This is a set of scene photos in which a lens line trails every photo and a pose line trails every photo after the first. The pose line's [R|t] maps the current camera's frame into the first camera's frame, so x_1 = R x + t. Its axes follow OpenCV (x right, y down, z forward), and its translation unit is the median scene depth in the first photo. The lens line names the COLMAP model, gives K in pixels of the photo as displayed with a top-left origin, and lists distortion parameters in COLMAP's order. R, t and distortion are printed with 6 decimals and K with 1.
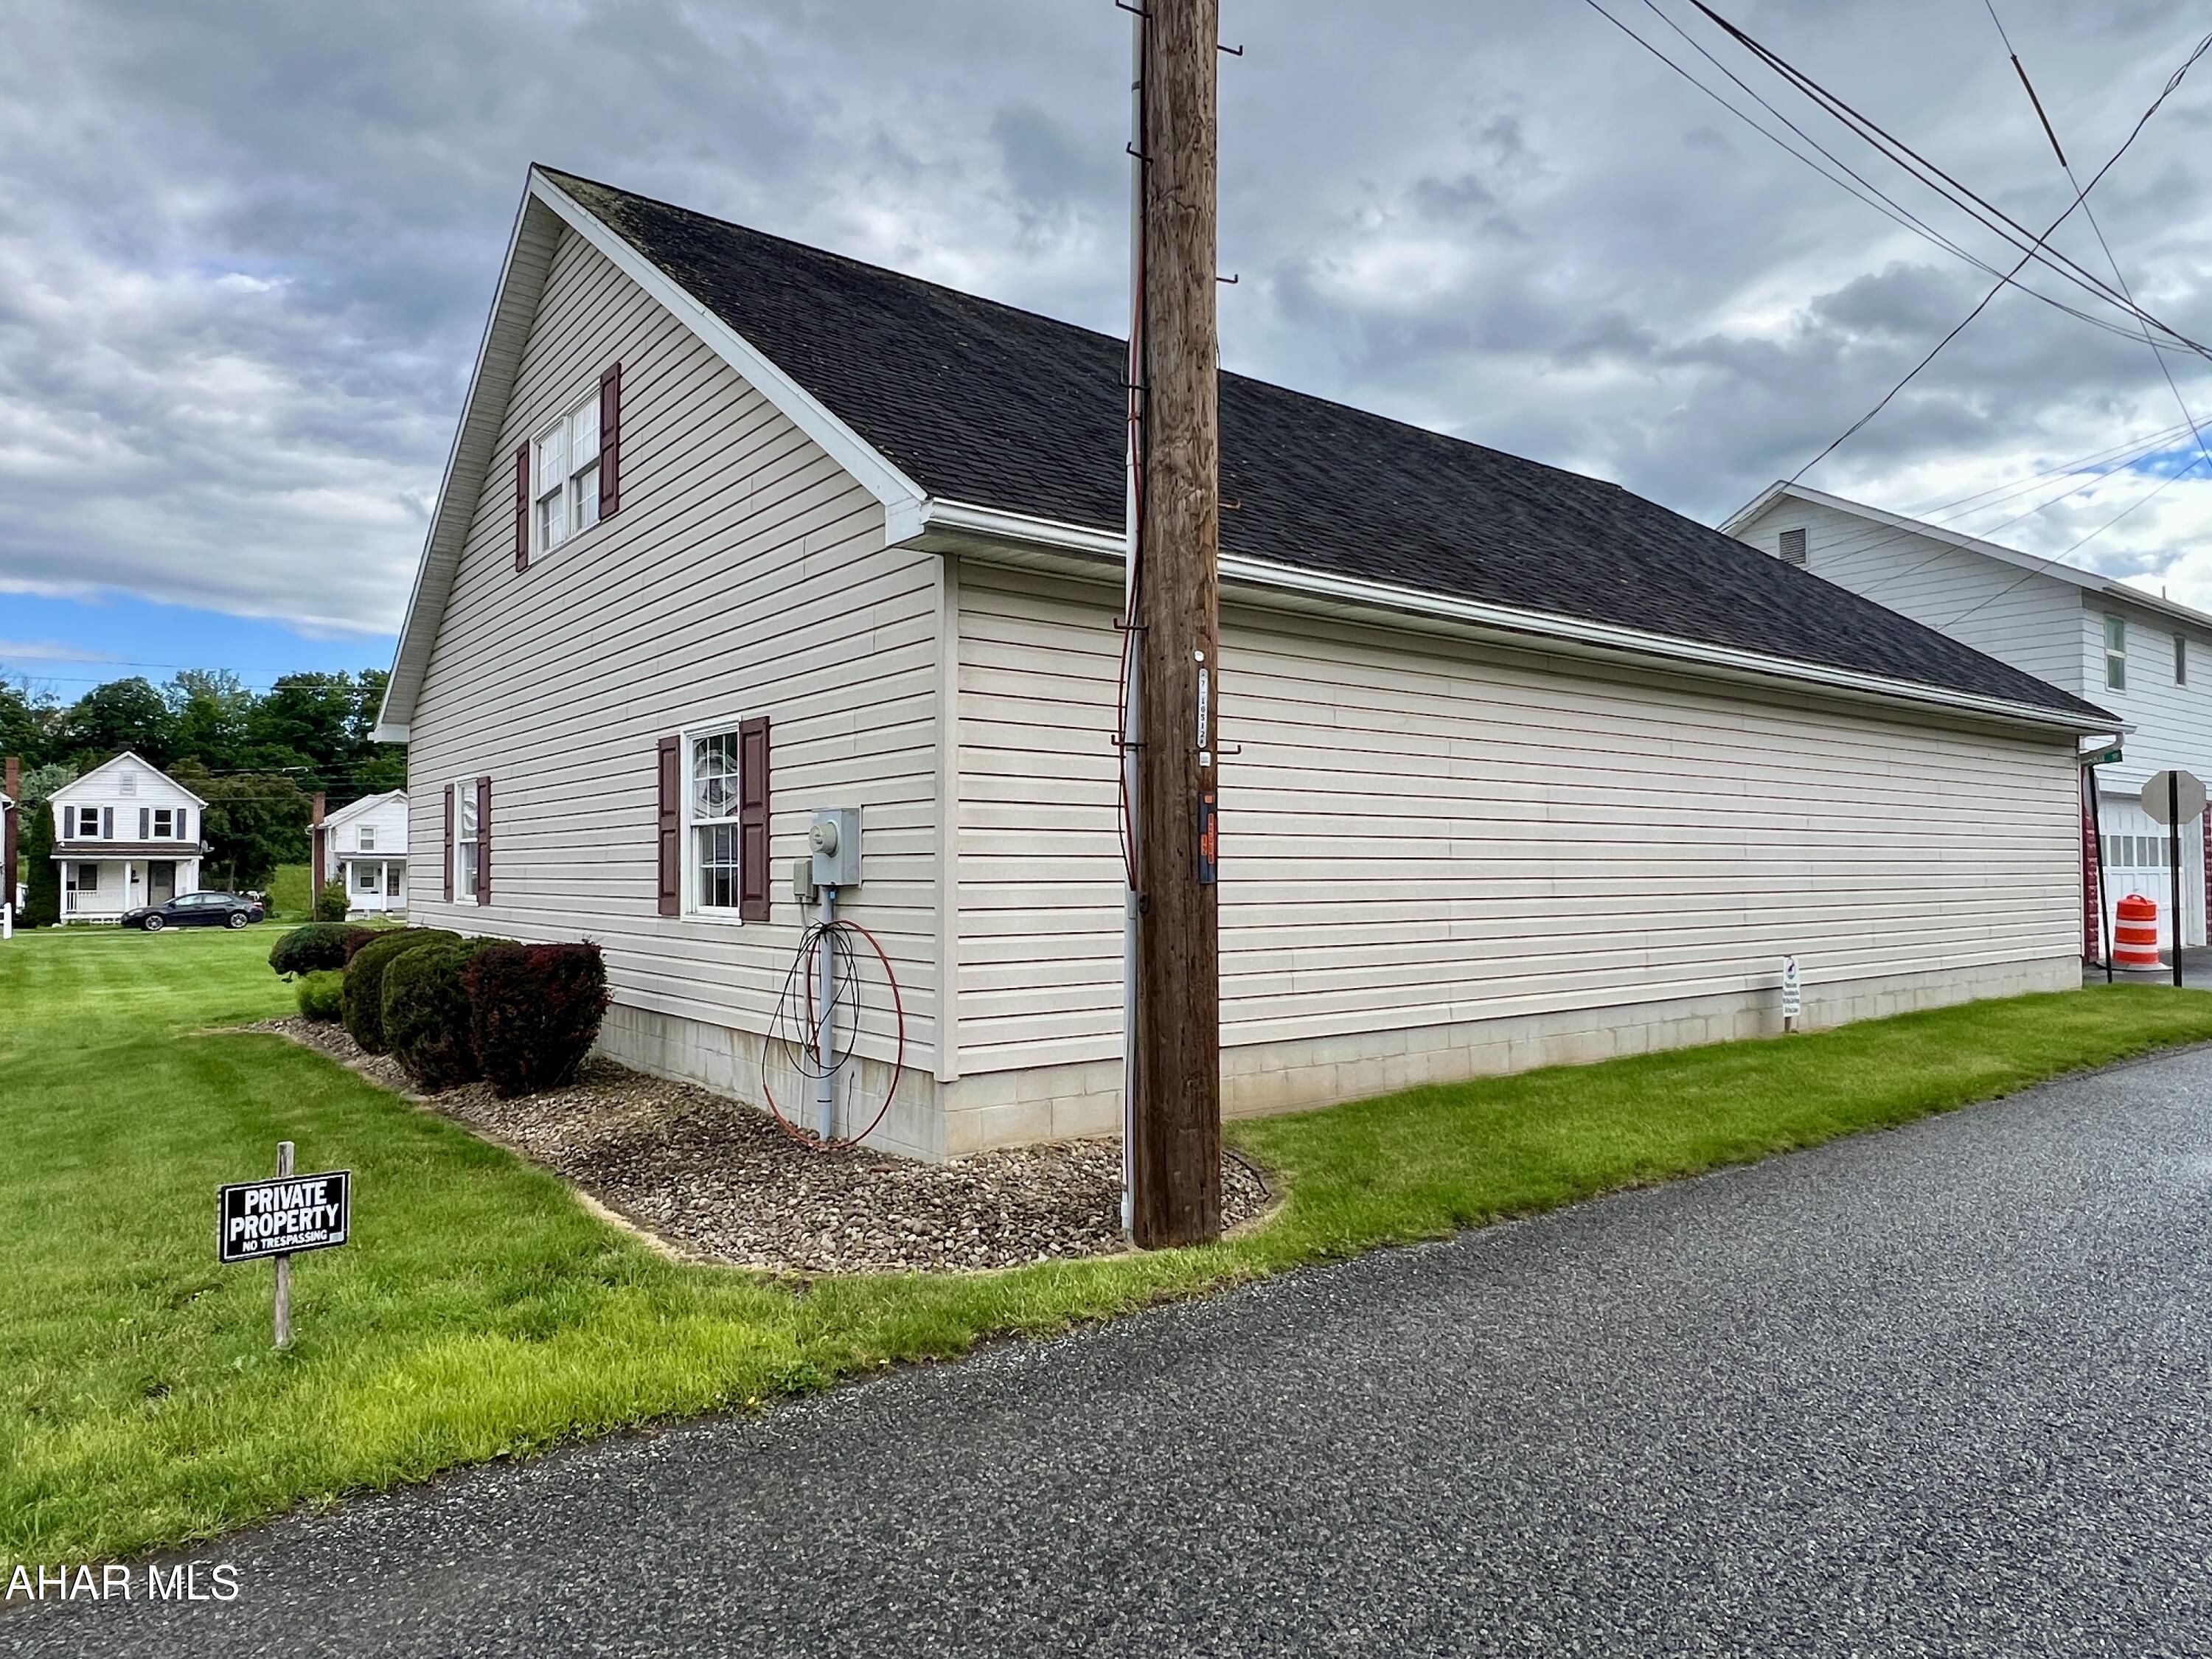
lens RADIAL K [[1382.4, 0, 1100.3], [0, 1382.4, 835.3], [0, 0, 1]] dist [0.008318, 0.000939]
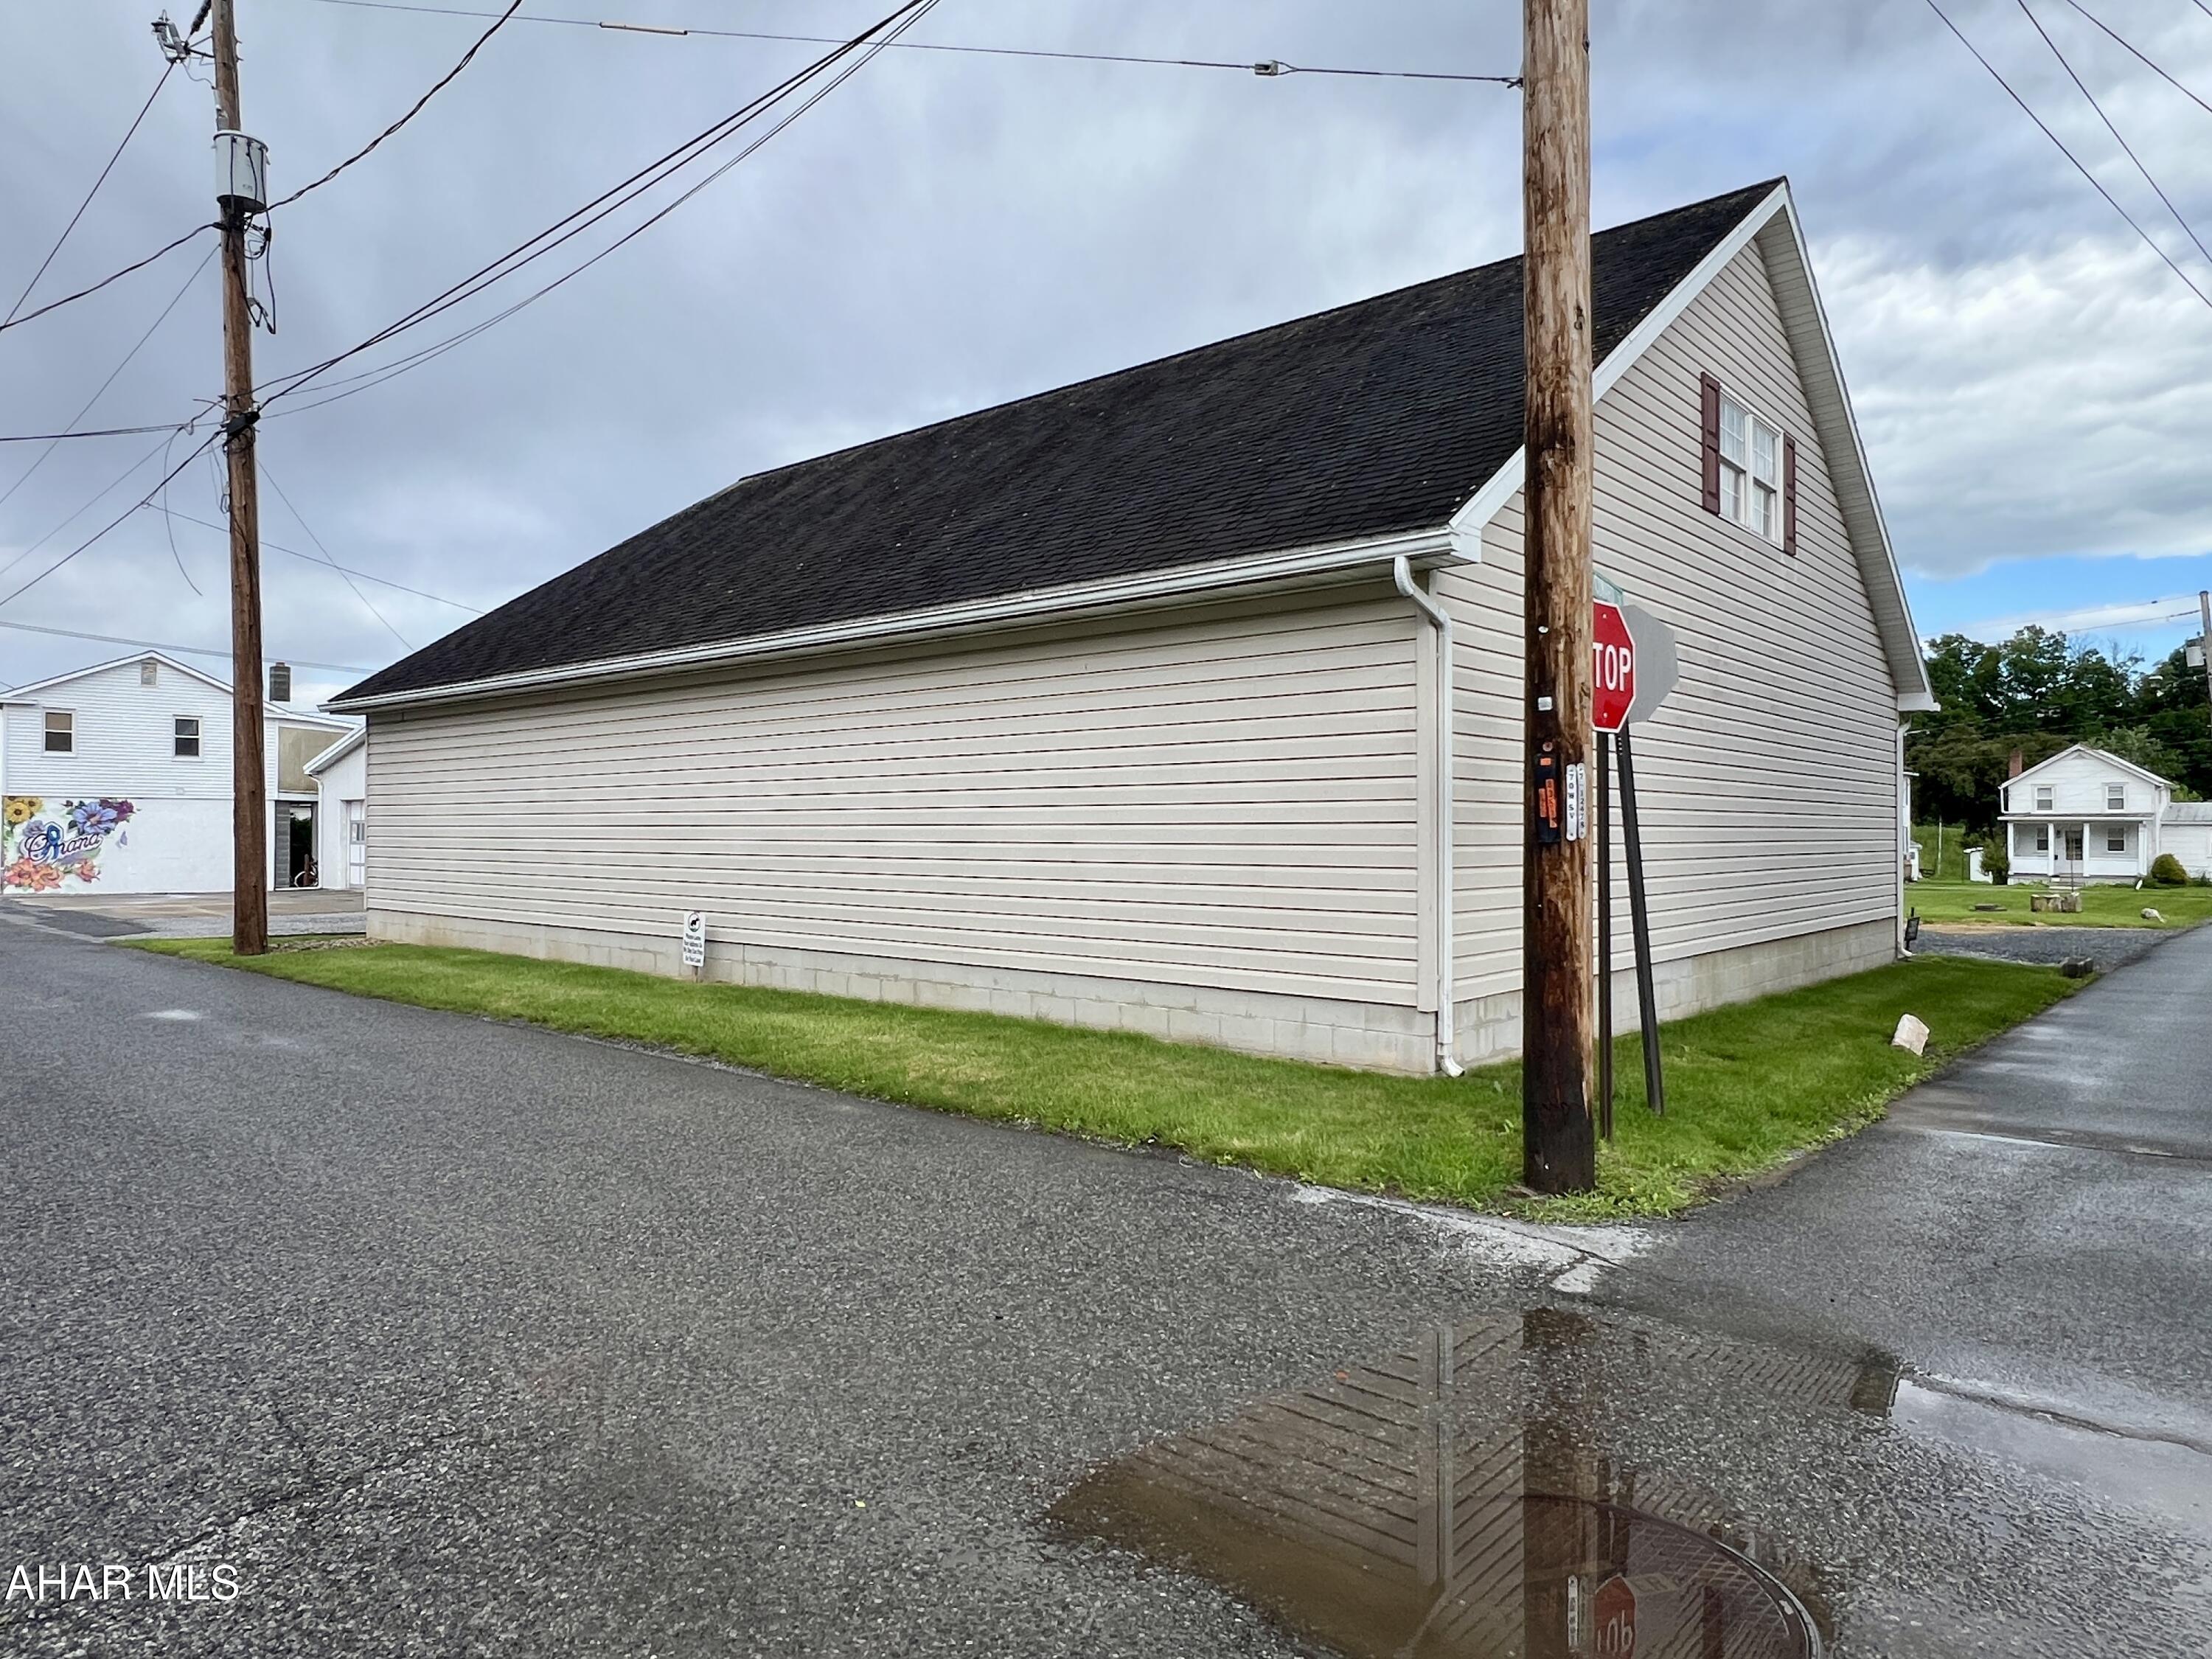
lens RADIAL K [[1382.4, 0, 1109.2], [0, 1382.4, 828.5], [0, 0, 1]] dist [0.008318, 0.000939]
pose [[0.190047, 0.003446, -0.981769, 0.311985], [0.020496, 0.999762, 0.007477, 0.003102], [0.981561, -0.021544, 0.189931, 0.208293]]
